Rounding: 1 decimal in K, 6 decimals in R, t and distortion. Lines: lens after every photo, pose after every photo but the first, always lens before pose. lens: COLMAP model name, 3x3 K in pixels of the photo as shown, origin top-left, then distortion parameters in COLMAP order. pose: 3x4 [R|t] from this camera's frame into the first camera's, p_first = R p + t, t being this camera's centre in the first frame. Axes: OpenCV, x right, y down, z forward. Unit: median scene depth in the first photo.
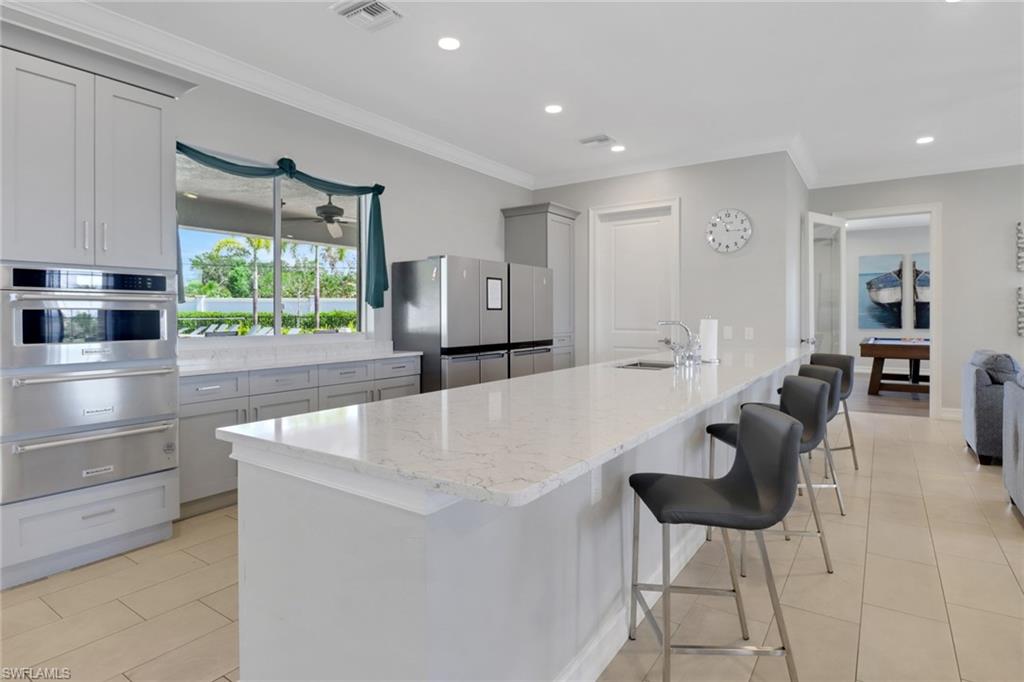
lens RADIAL K [[539.1, 0, 514.4], [0, 539.1, 334.9], [0, 0, 1]] dist [-0.006981, -0.000597]
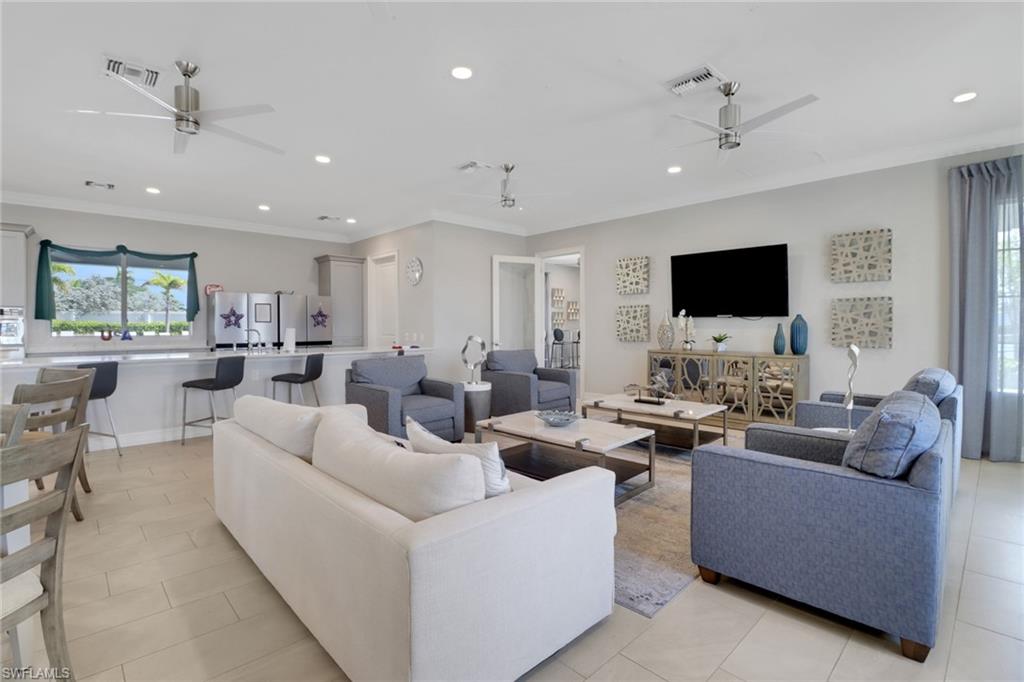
lens RADIAL K [[474.7, 0, 510.4], [0, 474.7, 338.9], [0, 0, 1]] dist [0.003546, -0.000084]
pose [[0.976798, 0.009761, -0.213938, 0.875115], [-0.009616, 0.999952, 0.001719, -0.004728], [0.213945, 0.000378, 0.976846, -0.246534]]
